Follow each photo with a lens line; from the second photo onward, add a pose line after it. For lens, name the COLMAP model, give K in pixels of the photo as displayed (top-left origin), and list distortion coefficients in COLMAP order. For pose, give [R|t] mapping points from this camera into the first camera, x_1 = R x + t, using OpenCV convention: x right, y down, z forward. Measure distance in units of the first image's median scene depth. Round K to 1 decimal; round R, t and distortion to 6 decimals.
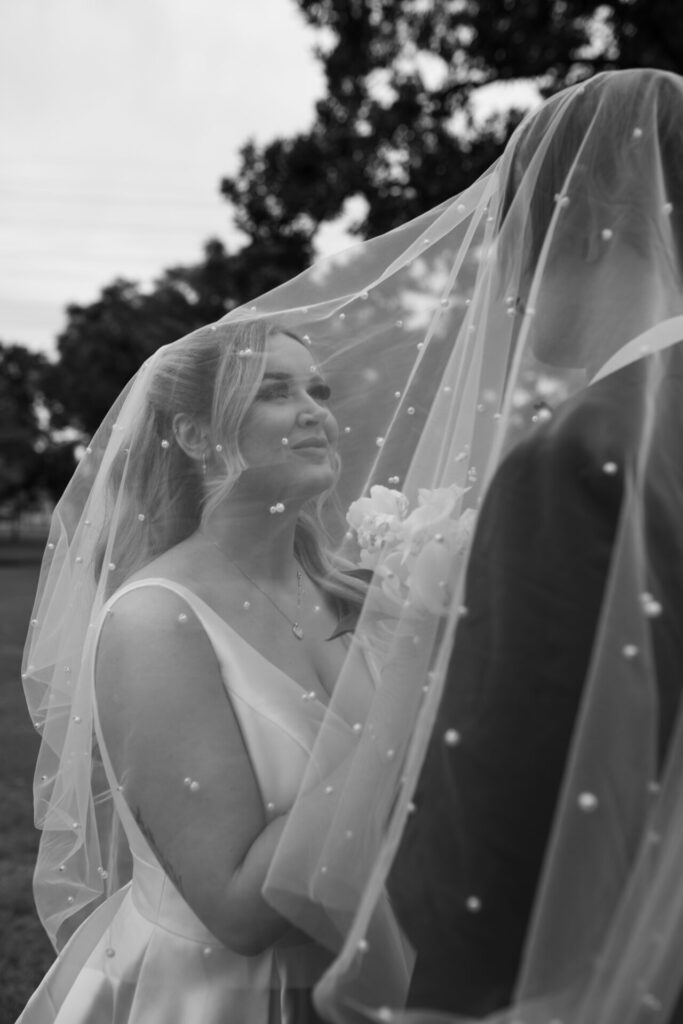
lens RADIAL K [[1009.2, 0, 344.0], [0, 1009.2, 507.4], [0, 0, 1]] dist [-0.061130, 0.098621]
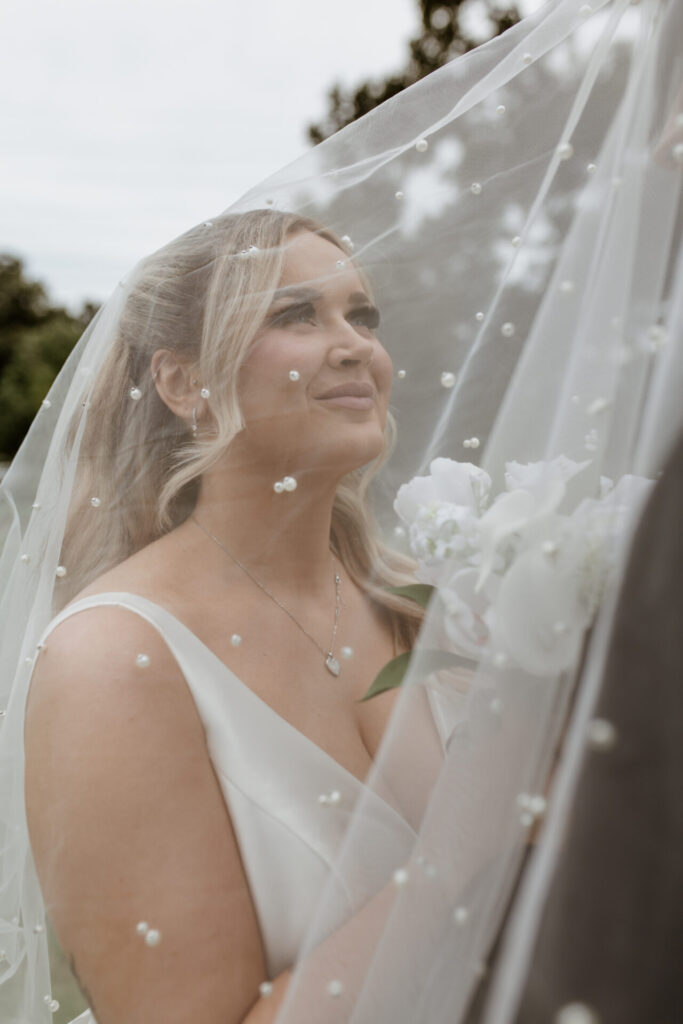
lens RADIAL K [[1020.2, 0, 342.3], [0, 1020.2, 540.7], [0, 0, 1]] dist [0.001925, 0.006586]
pose [[0.996198, 0.004508, -0.087007, 0.024157], [0.002169, 0.997068, 0.076493, -0.016664], [0.087097, -0.076391, 0.993267, 0.316133]]
